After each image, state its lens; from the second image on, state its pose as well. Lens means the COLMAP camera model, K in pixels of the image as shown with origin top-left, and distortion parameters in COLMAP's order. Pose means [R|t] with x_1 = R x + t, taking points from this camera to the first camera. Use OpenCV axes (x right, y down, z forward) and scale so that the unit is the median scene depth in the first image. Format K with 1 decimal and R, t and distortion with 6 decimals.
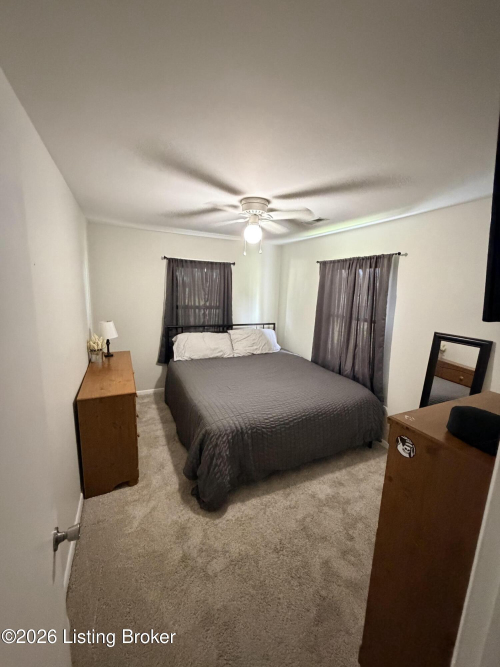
lens RADIAL K [[267.3, 0, 249.9], [0, 267.3, 332.0], [0, 0, 1]] dist [-0.001539, -0.001096]
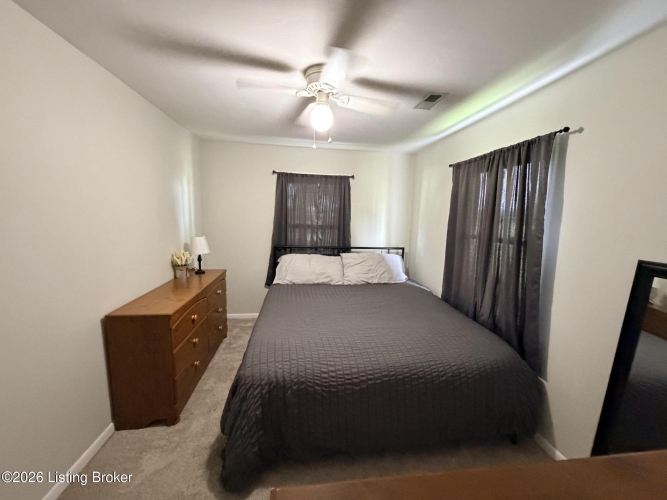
lens RADIAL K [[267.3, 0, 333.3], [0, 267.3, 248.4], [0, 0, 1]] dist [-0.001539, -0.001096]
pose [[0.951929, 0.031436, -0.304700, 0.211479], [-0.046819, 0.997964, -0.043308, 0.022423], [0.302718, 0.055492, 0.951463, 0.237383]]
